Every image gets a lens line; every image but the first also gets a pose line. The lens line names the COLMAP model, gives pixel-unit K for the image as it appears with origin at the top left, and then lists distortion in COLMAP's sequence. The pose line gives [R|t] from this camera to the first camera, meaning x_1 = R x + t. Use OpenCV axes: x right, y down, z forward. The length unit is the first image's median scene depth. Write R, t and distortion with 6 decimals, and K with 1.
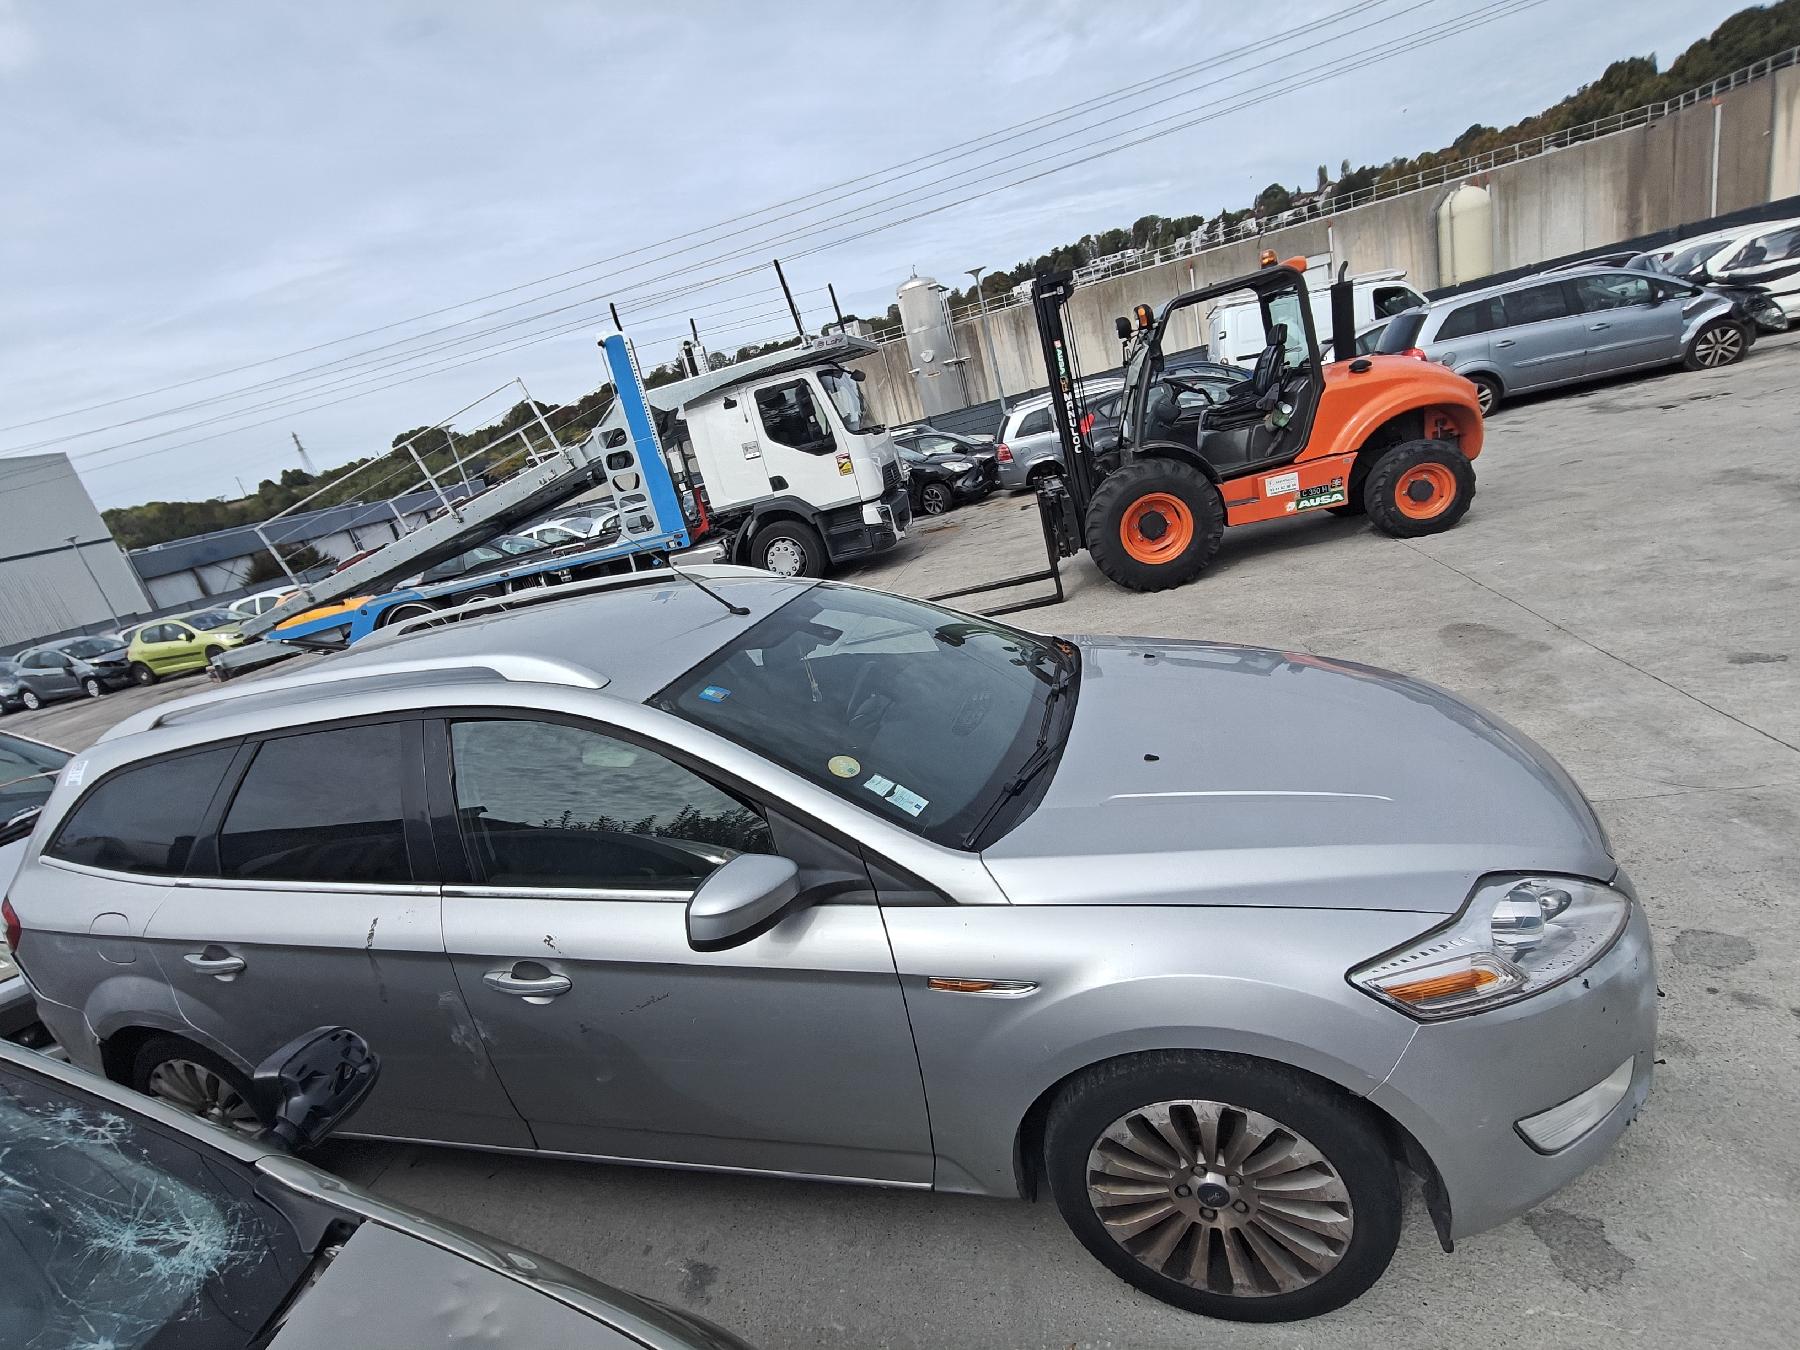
lens RADIAL K [[872.1, 0, 898.1], [0, 872.1, 667.3], [0, 0, 1]] dist [-0.003630, 0.008376]
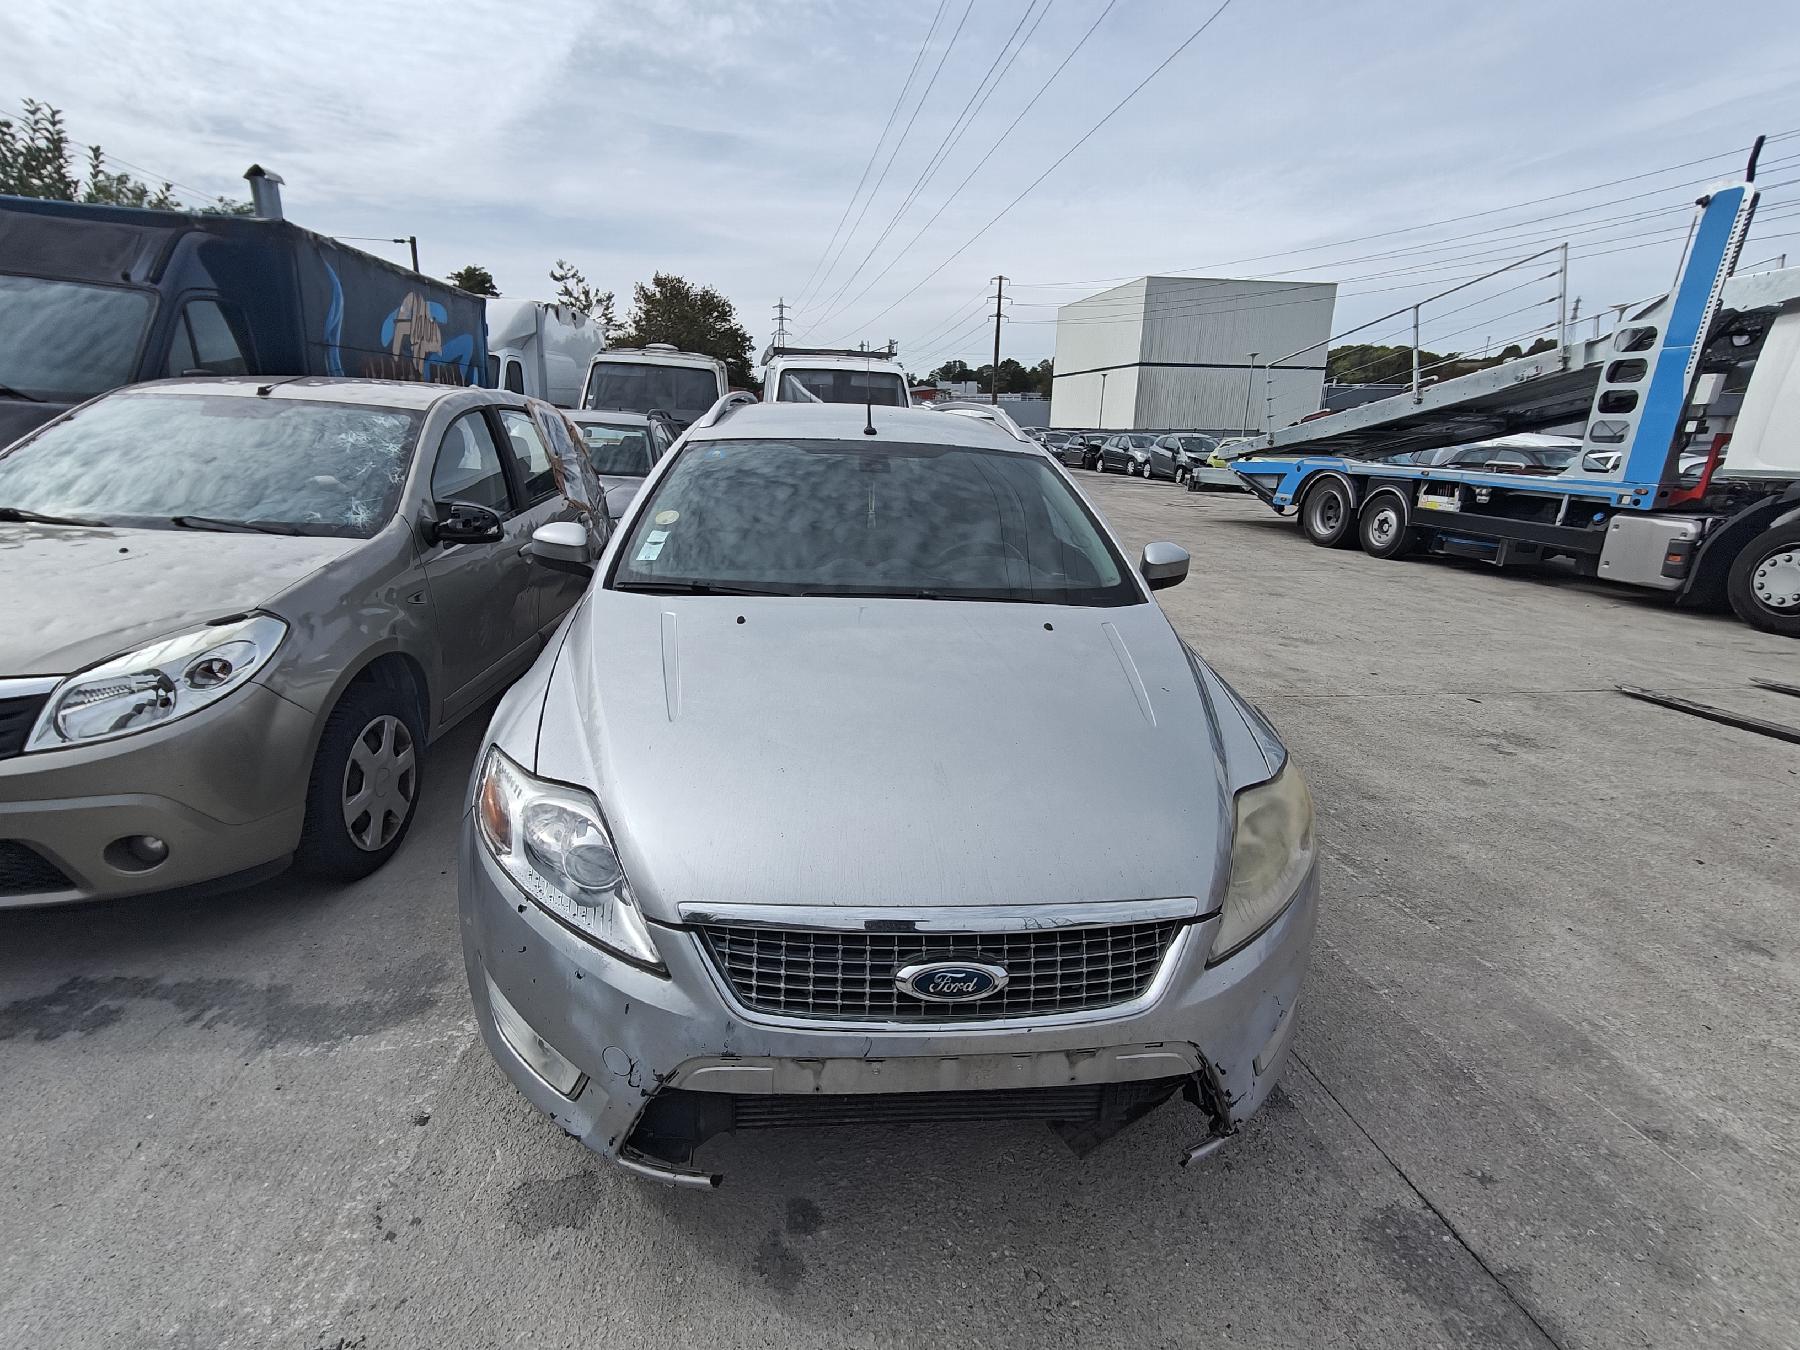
lens RADIAL K [[906.4, 0, 840.3], [0, 906.4, 673.6], [0, 0, 1]] dist [0.003914, 0.011009]
pose [[0.328526, 0.486639, -0.809477, 0.221676], [-0.374499, 0.853913, 0.361363, -0.049596], [0.867076, 0.184431, 0.462779, 0.110702]]
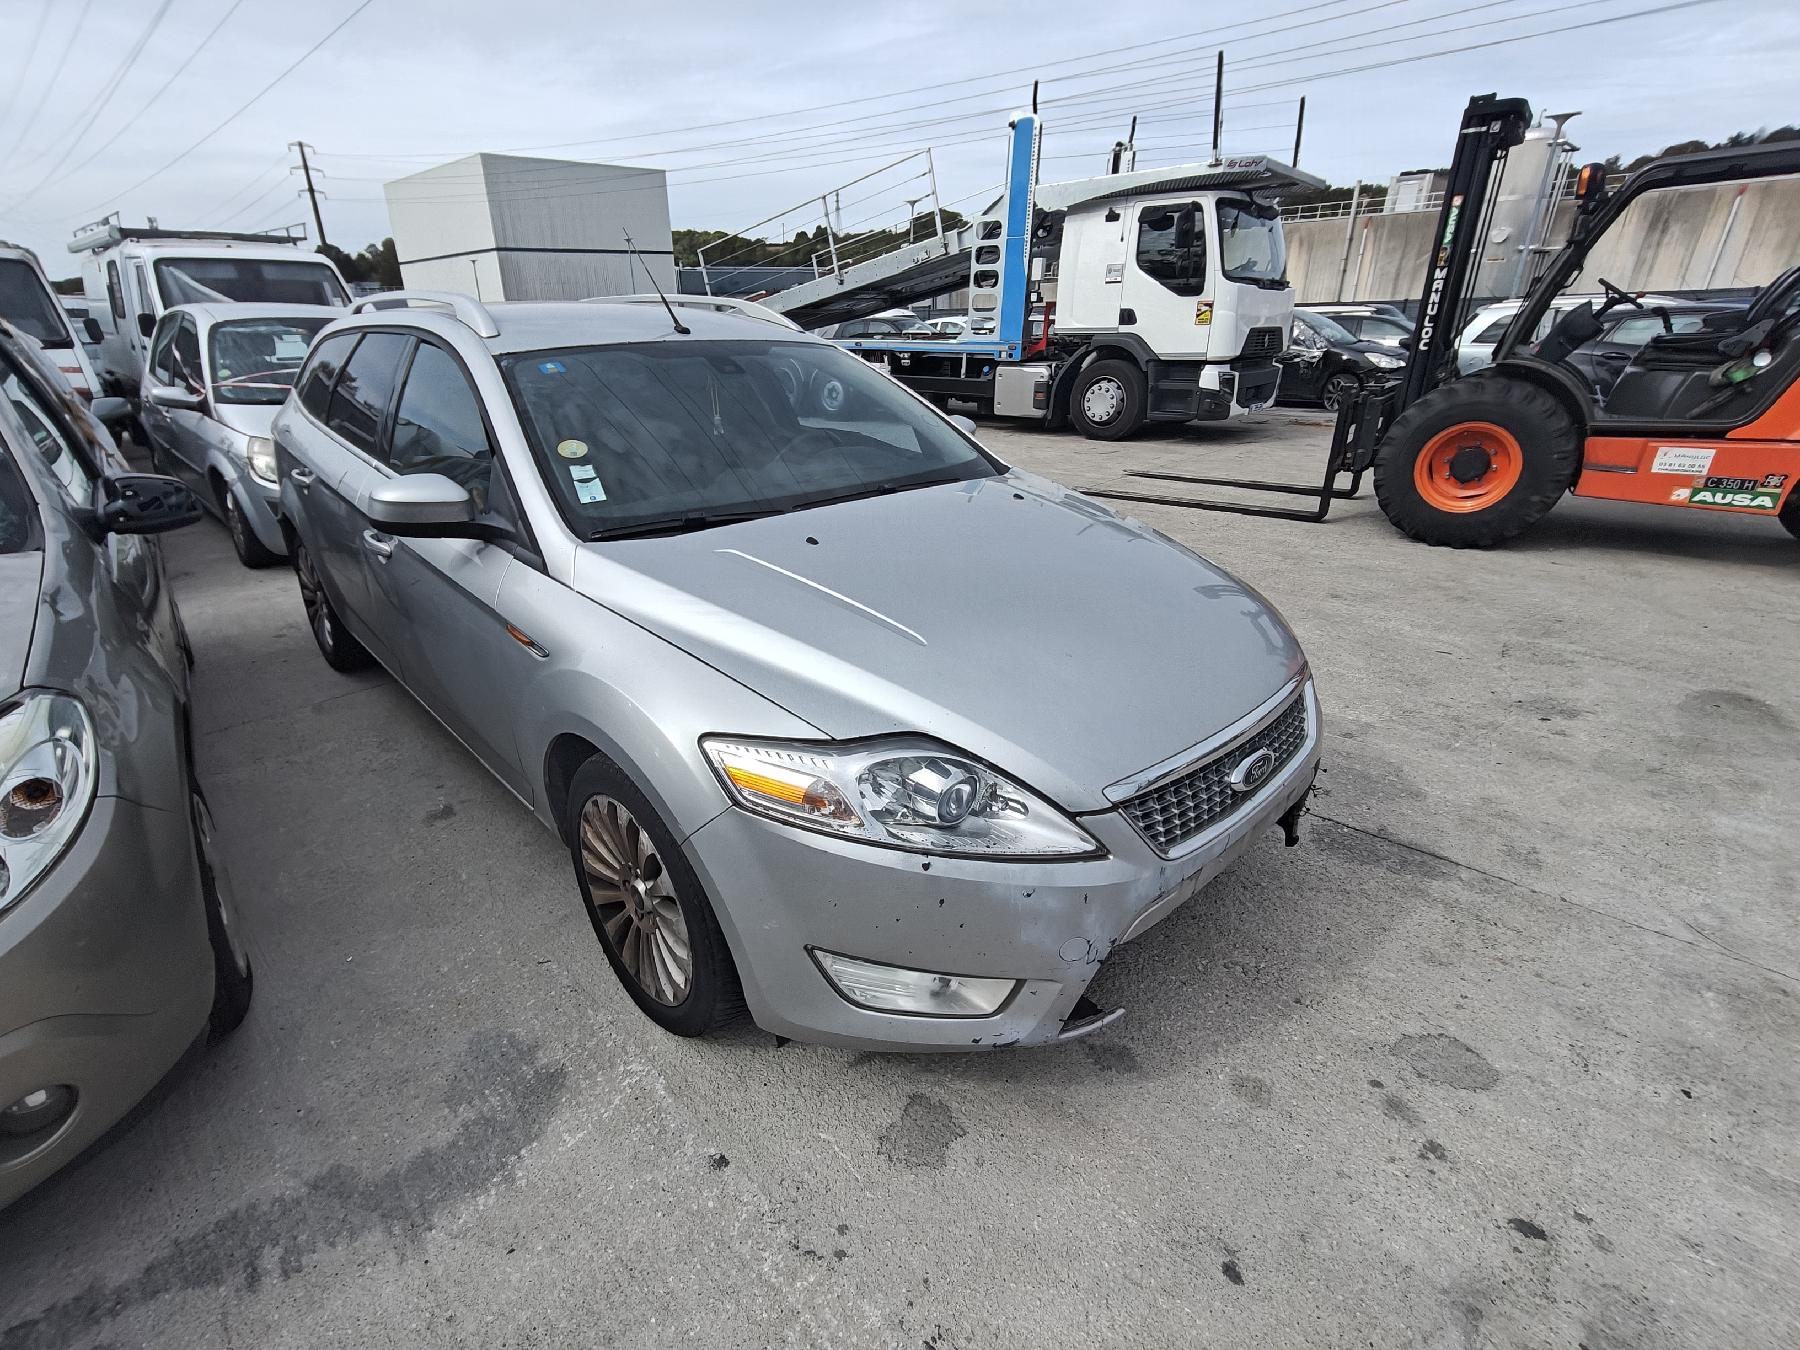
lens RADIAL K [[872.1, 0, 876.7], [0, 872.1, 678.0], [0, 0, 1]] dist [-0.003630, 0.008376]
pose [[0.836578, 0.400459, -0.373859, 0.140666], [-0.326337, 0.912392, 0.247072, -0.003850], [0.440048, -0.084691, 0.893972, 0.025418]]
